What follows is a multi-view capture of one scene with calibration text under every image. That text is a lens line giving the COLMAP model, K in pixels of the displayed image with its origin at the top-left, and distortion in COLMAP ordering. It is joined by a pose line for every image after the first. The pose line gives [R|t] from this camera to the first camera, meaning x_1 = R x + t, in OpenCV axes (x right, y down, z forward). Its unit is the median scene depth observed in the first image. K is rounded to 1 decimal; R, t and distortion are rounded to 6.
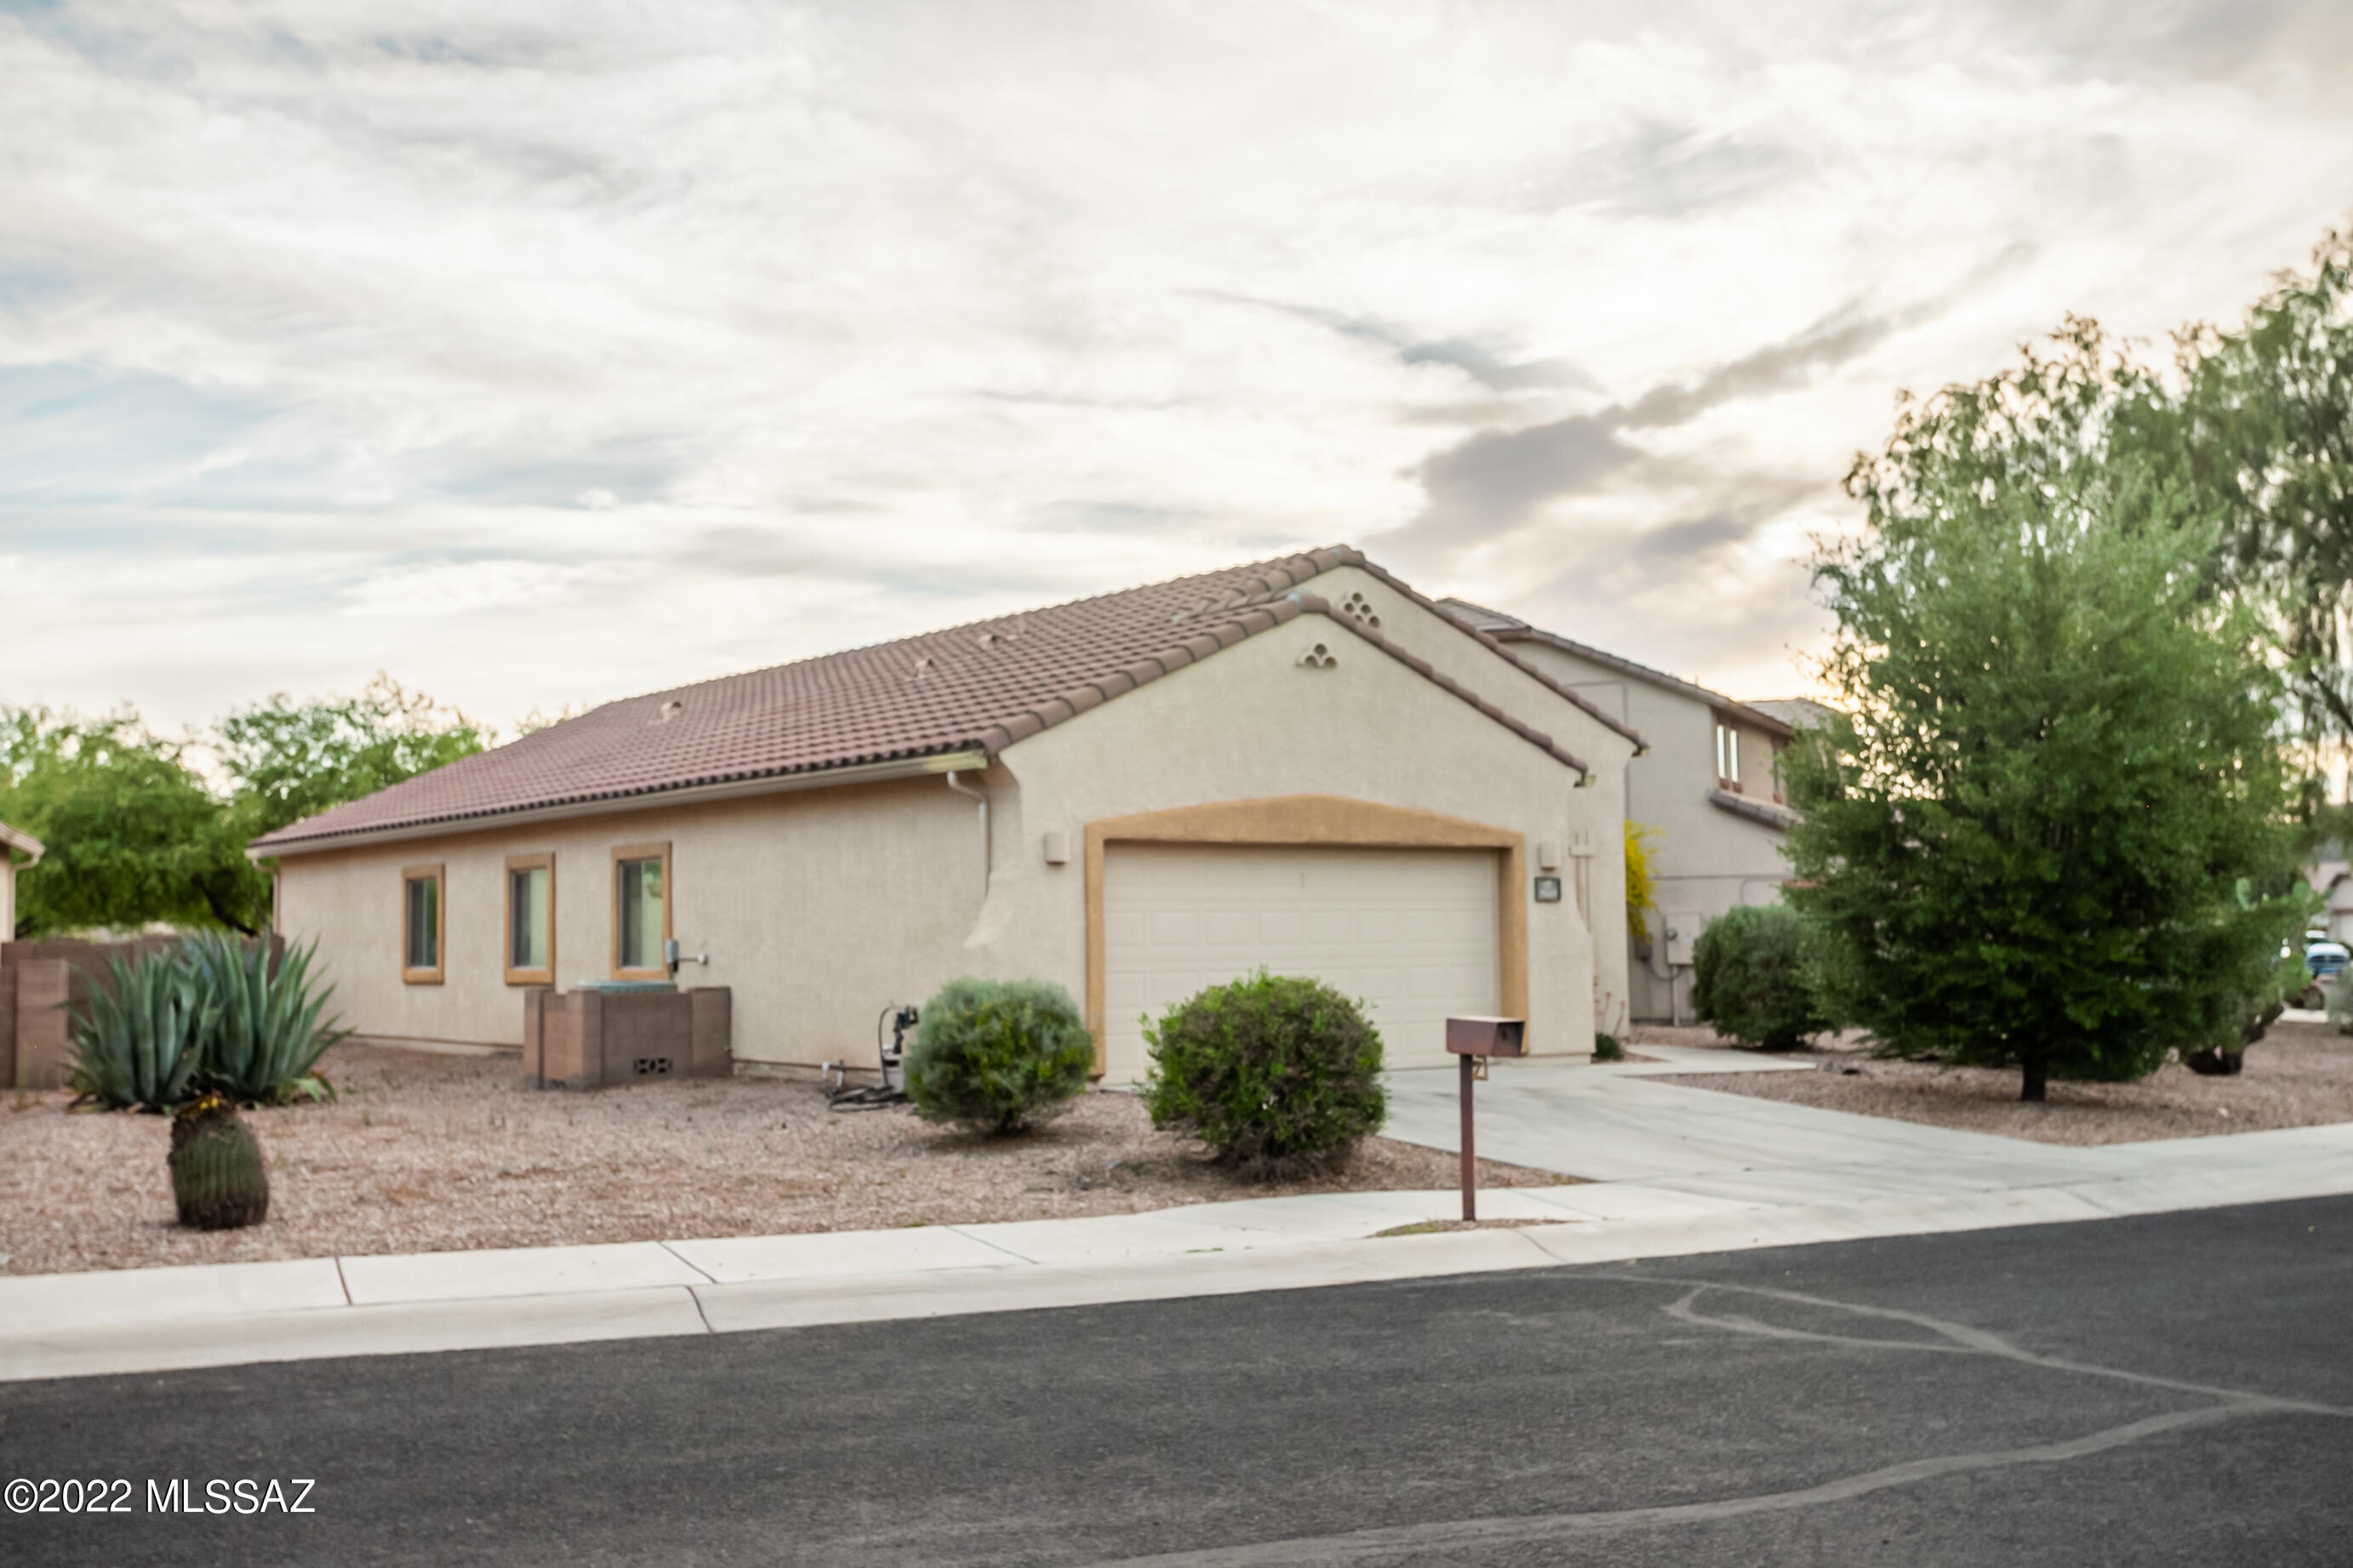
lens RADIAL K [[2394.4, 0, 1176.5], [0, 2394.4, 784.0], [0, 0, 1]] dist [0.004996, 0.009443]
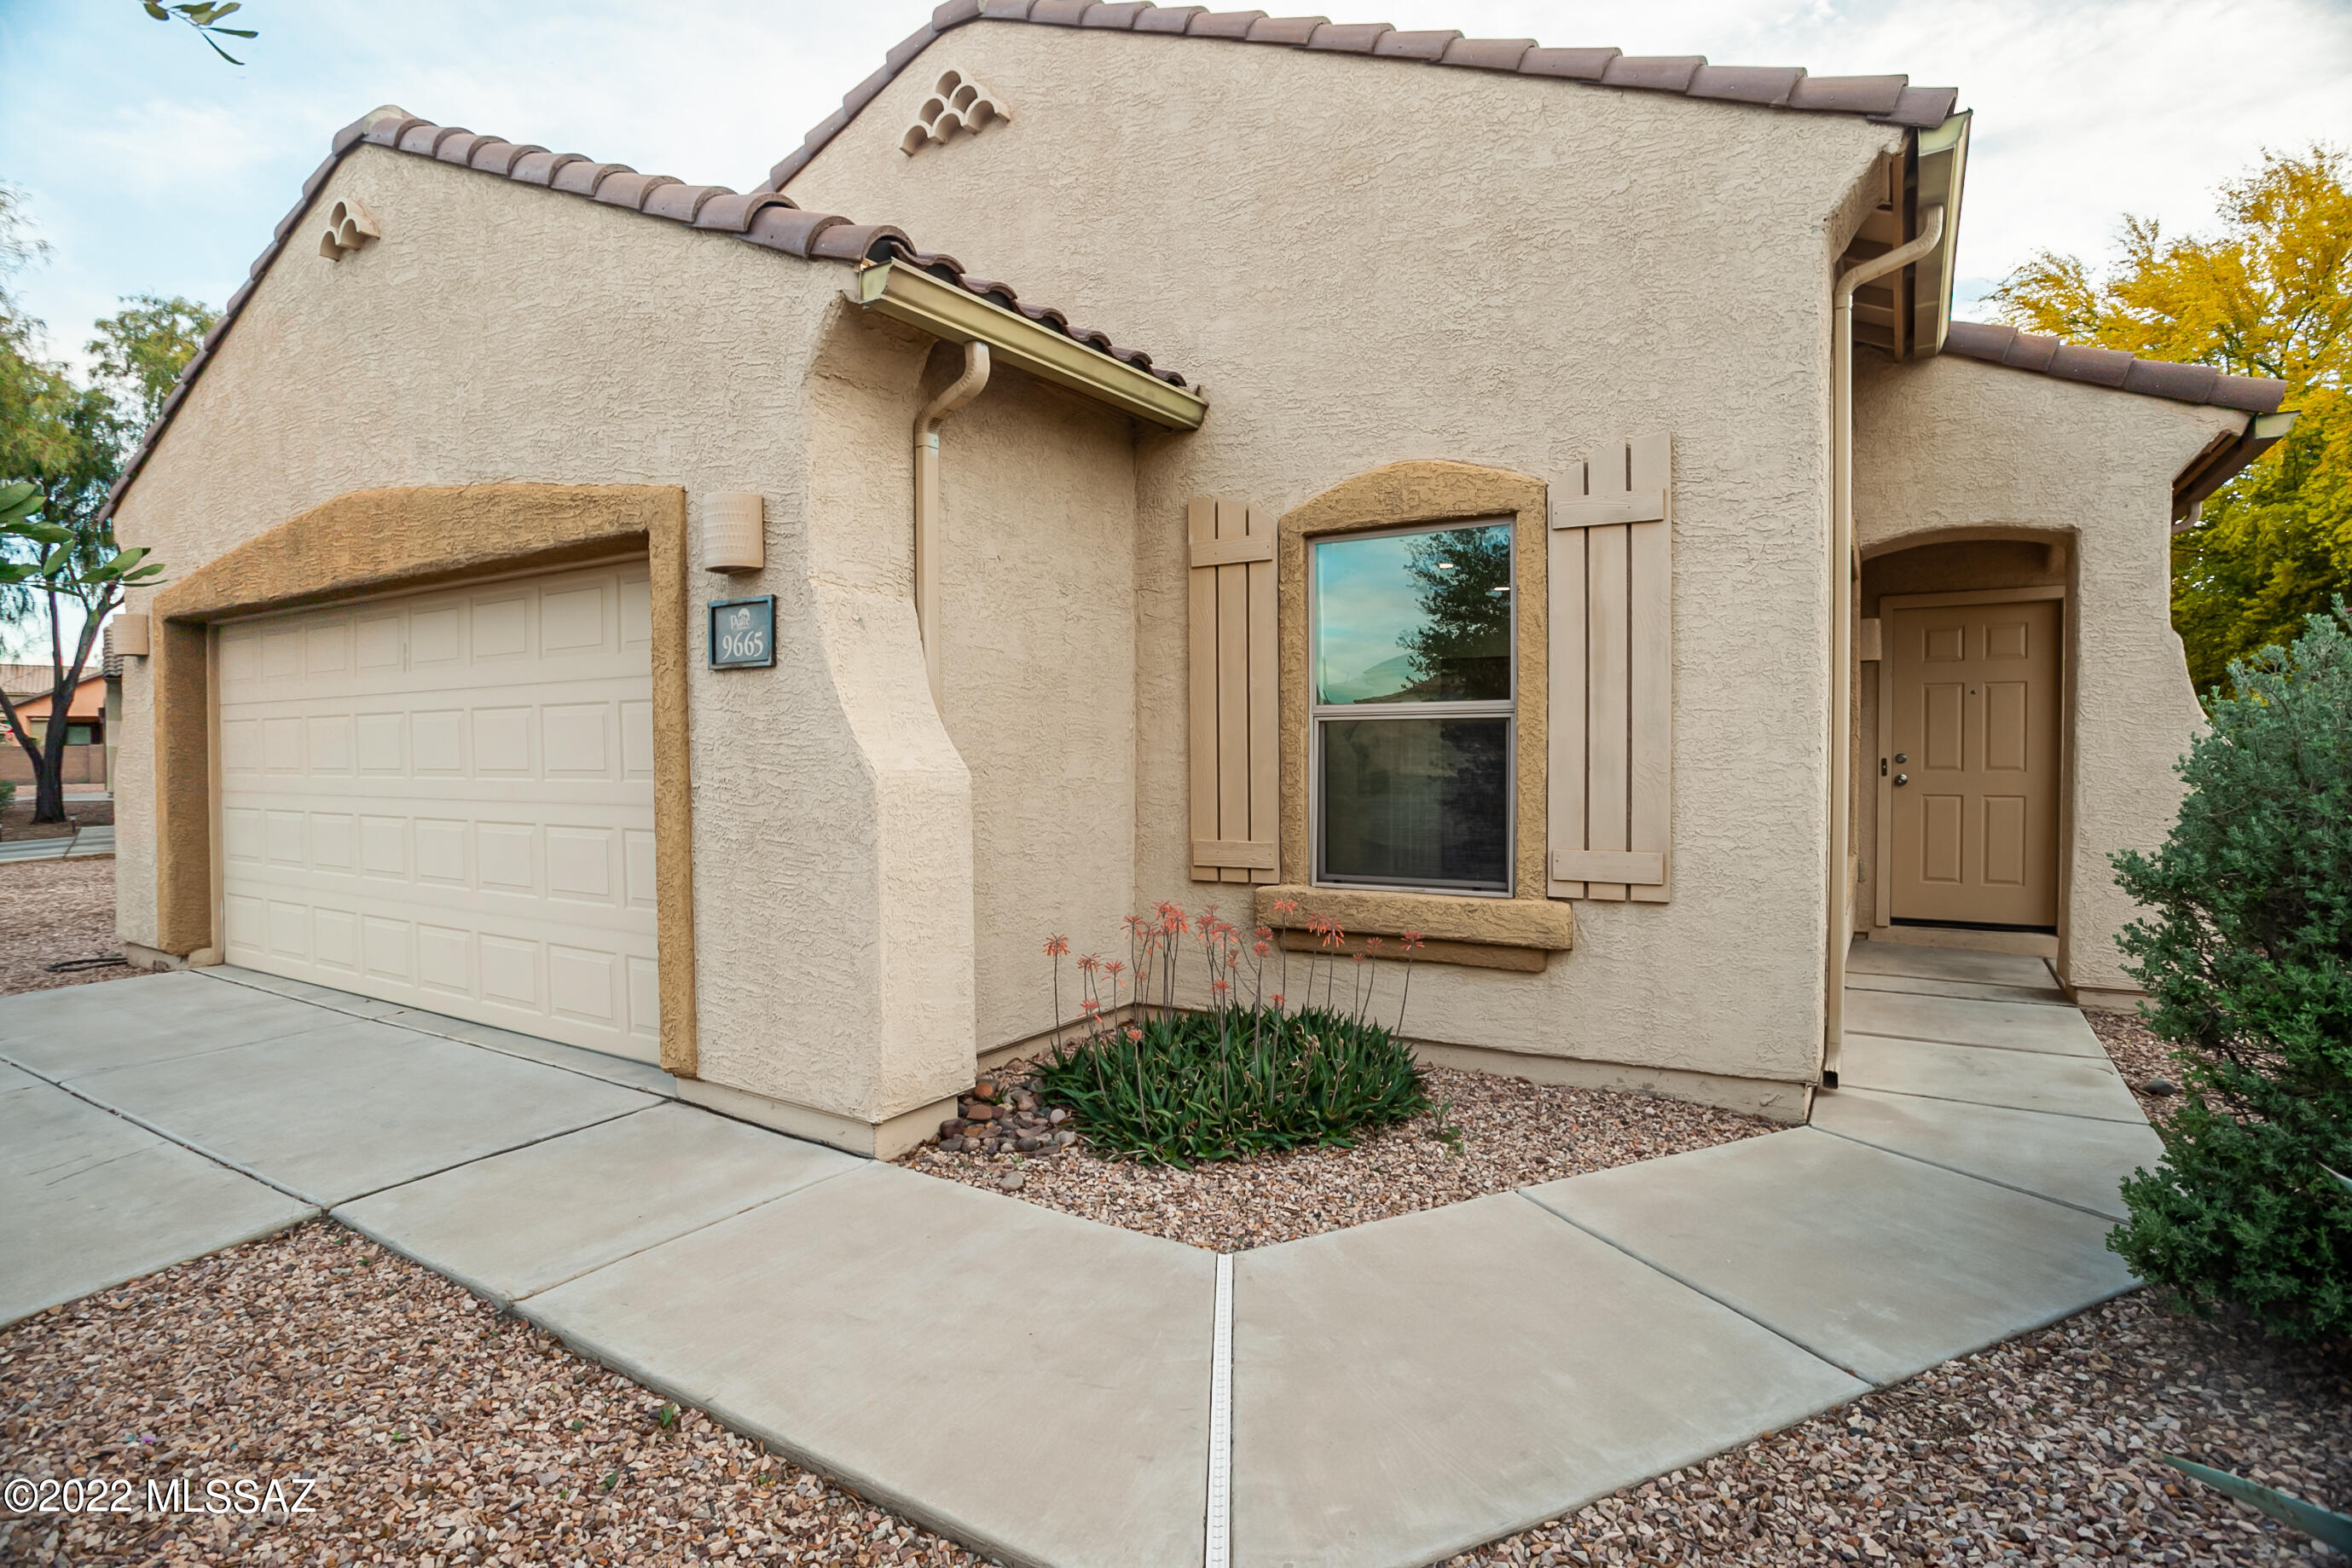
lens RADIAL K [[1178.2, 0, 1157.2], [0, 1178.2, 776.8], [0, 0, 1]] dist [-0.070753, 0.034554]
pose [[0.374802, 0.033673, -0.926493, 0.360156], [0.062847, 0.996119, 0.061628, 0.061964], [0.924972, -0.081326, 0.371231, 1.054313]]
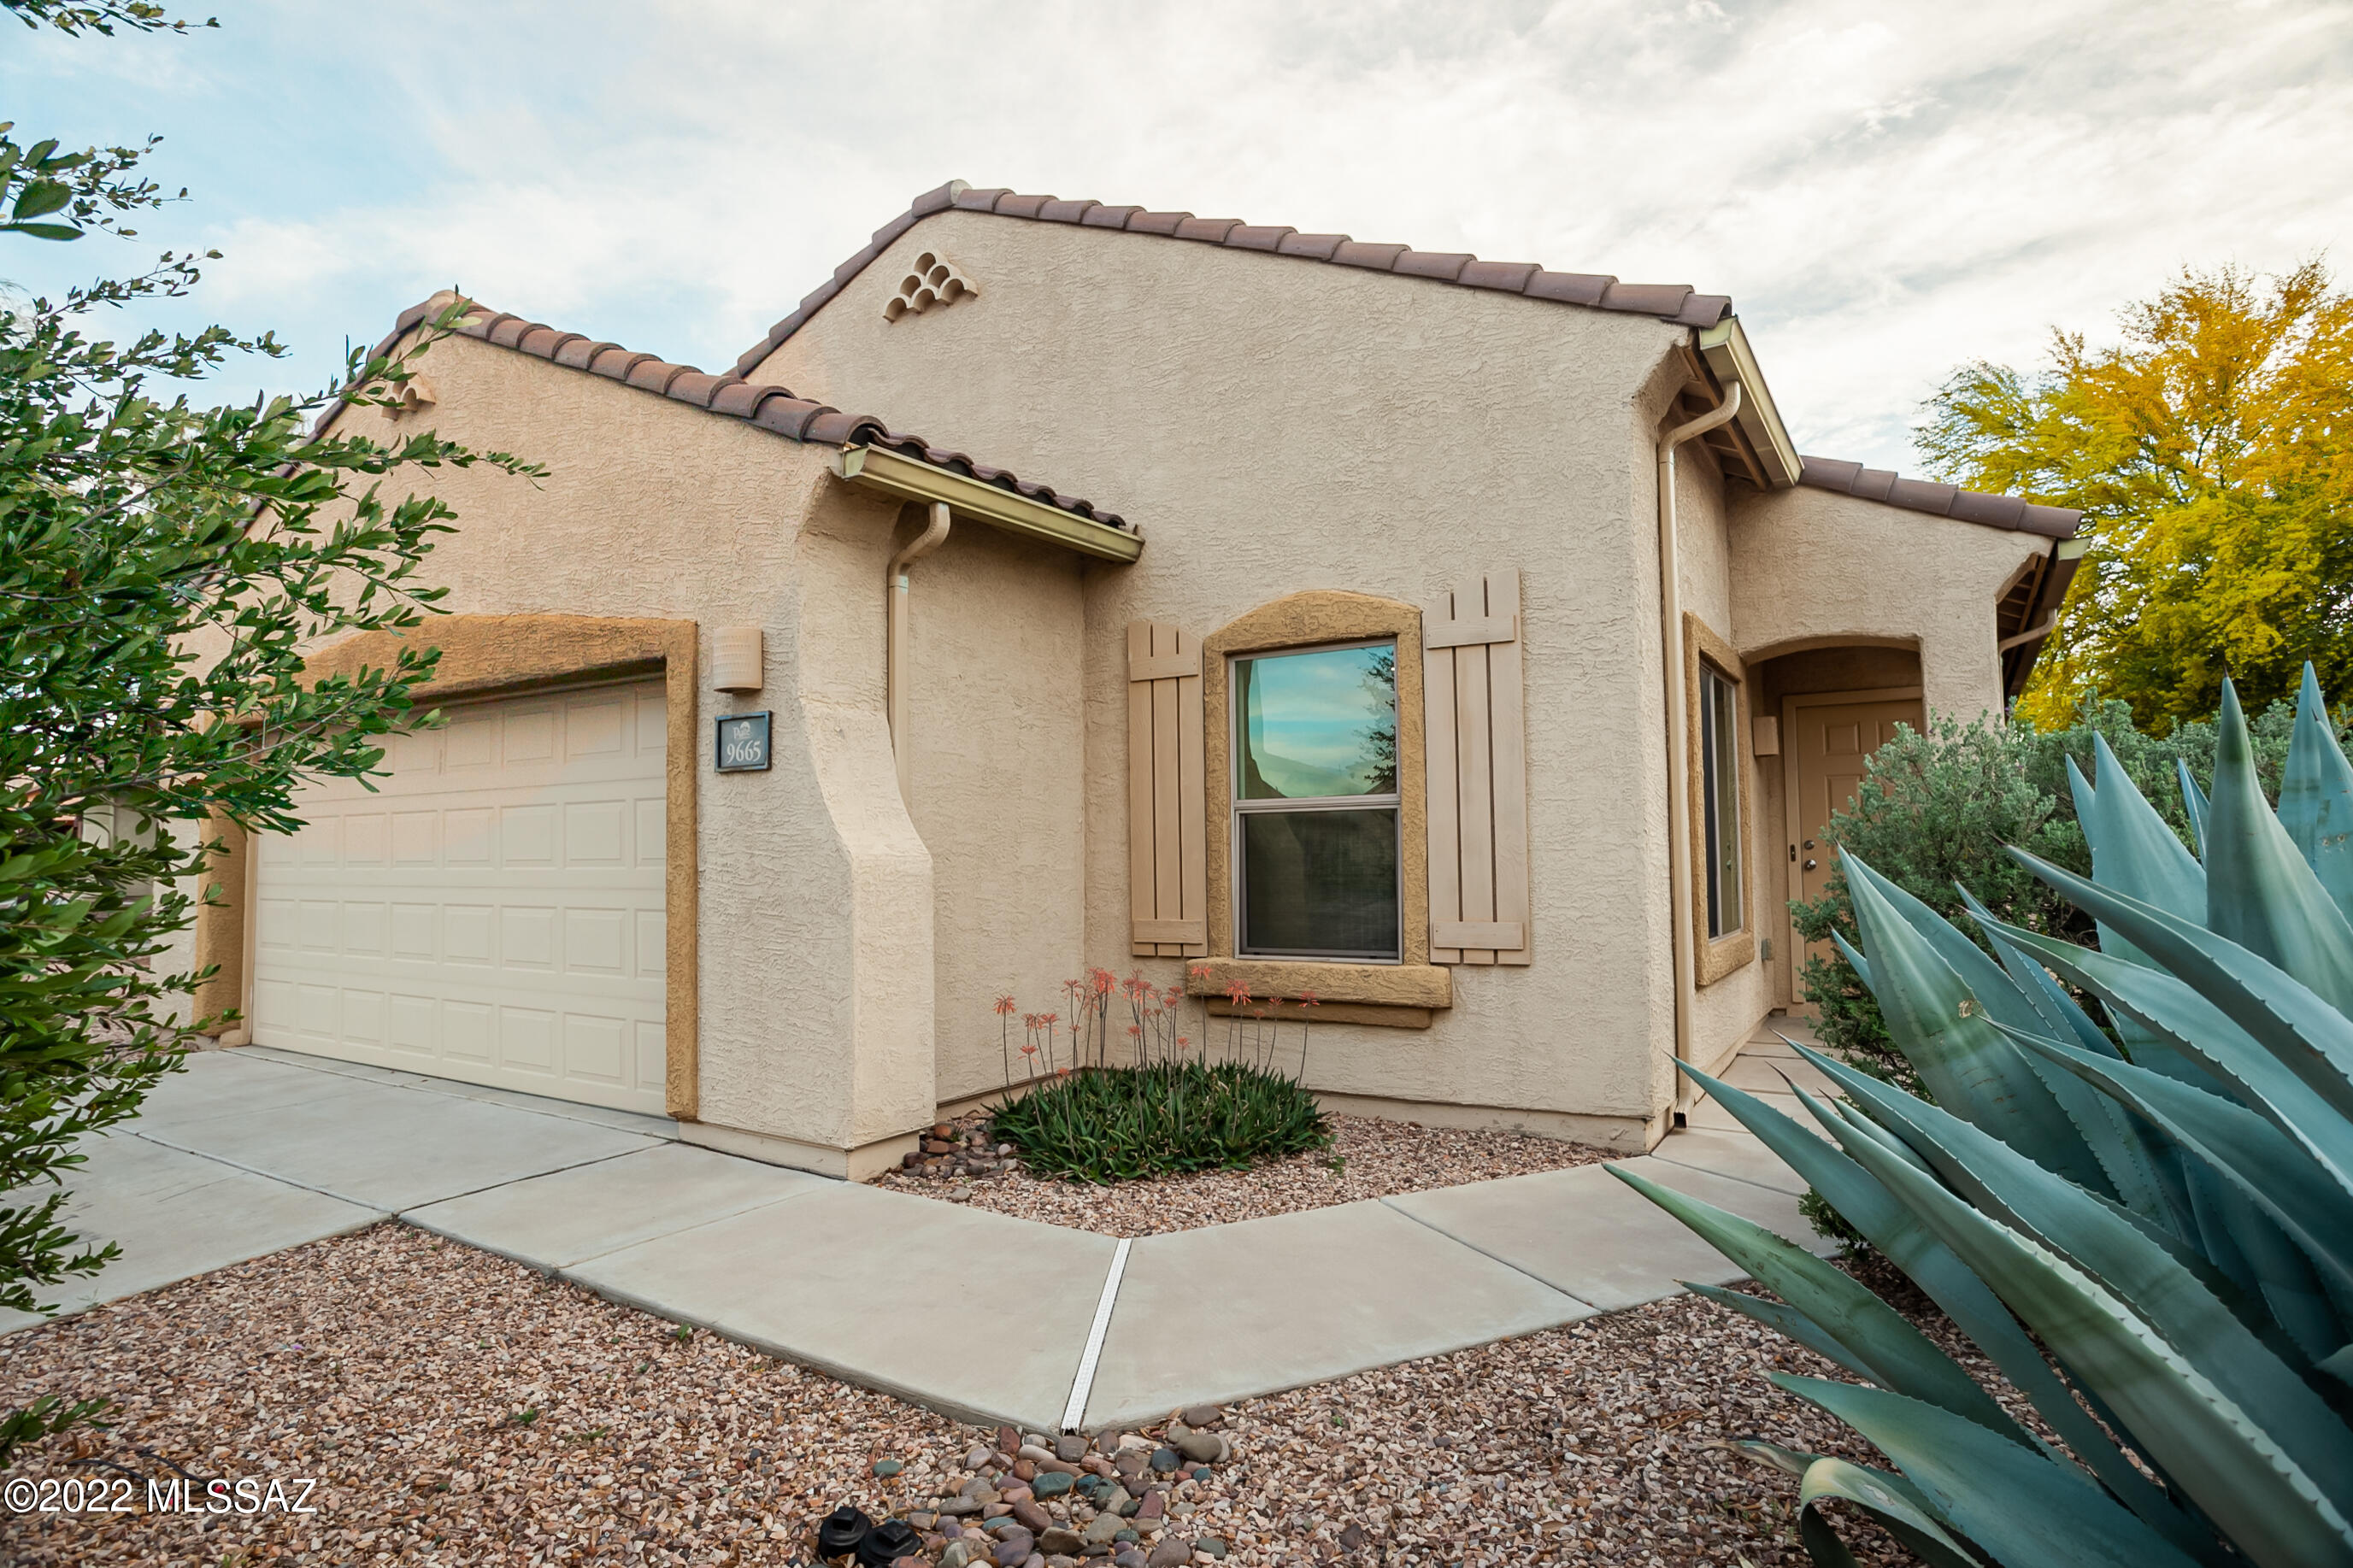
lens RADIAL K [[1245.3, 0, 1157.1], [0, 1245.3, 779.4], [0, 0, 1]] dist [-0.075821, 0.046620]
pose [[0.370632, -0.044833, -0.927697, 0.411419], [0.069828, 0.997352, -0.020302, 0.063986], [0.926151, -0.057255, 0.372781, 1.048791]]
